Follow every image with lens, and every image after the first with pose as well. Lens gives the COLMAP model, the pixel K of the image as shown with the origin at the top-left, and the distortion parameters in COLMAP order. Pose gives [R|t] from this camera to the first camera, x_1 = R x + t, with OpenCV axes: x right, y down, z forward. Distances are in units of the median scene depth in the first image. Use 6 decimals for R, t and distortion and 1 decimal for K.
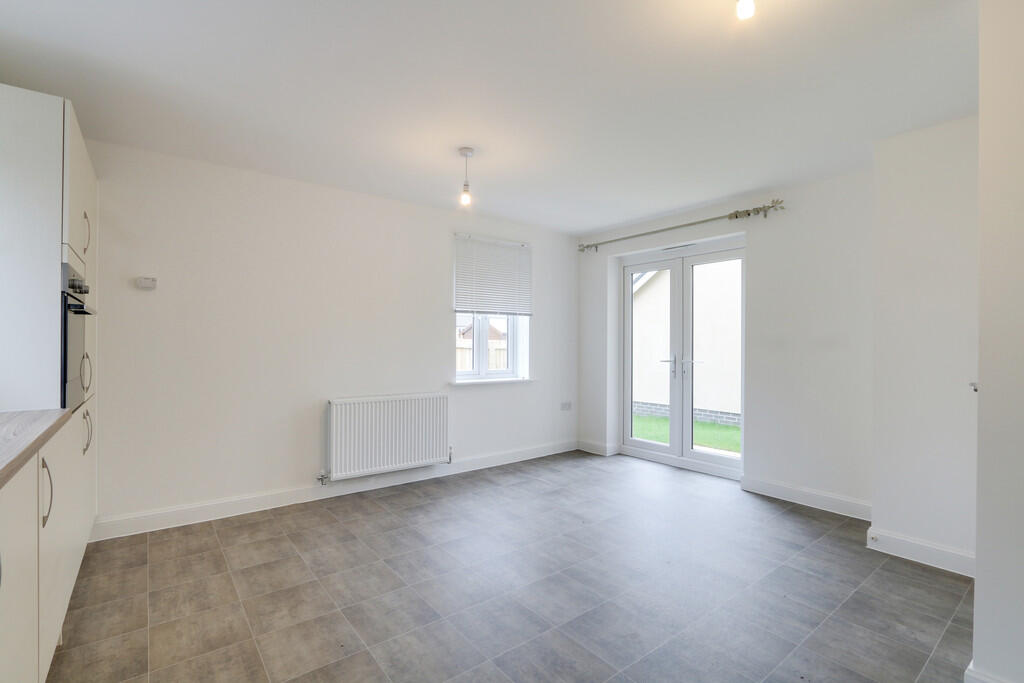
lens RADIAL K [[466.2, 0, 512.0], [0, 466.2, 341.5], [0, 0, 1]] dist [-0.036819, -0.000206]
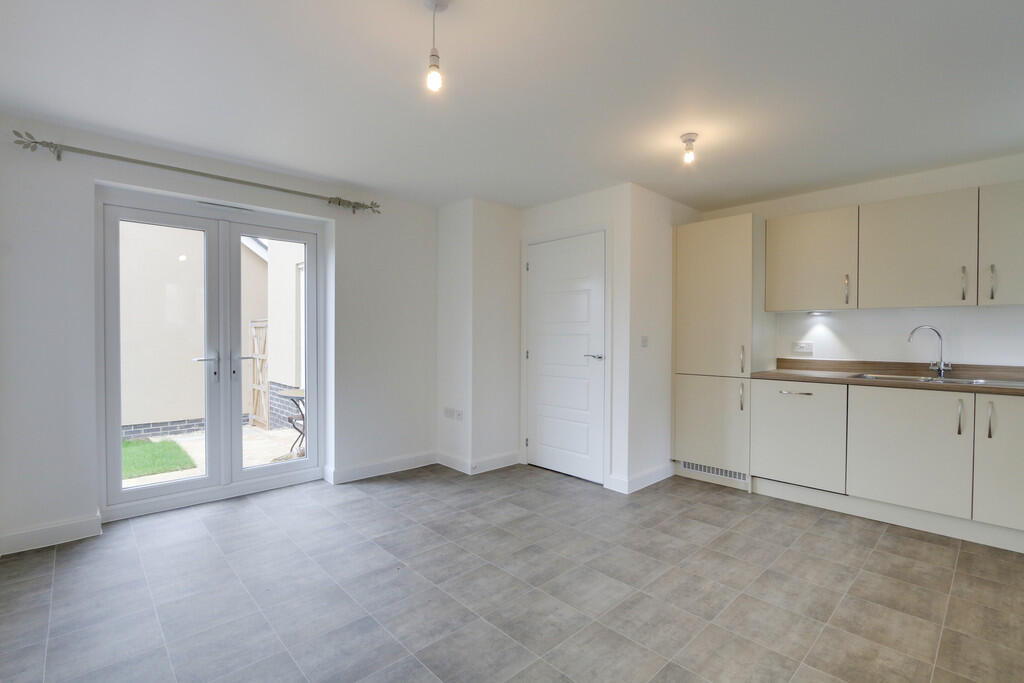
lens RADIAL K [[475.8, 0, 516.2], [0, 475.8, 341.8], [0, 0, 1]] dist [-0.007858, -0.000148]
pose [[-0.095679, -0.018296, 0.995244, -0.563136], [-0.006459, 0.999821, 0.017759, -0.002292], [-0.995391, -0.004729, -0.095780, 0.755033]]
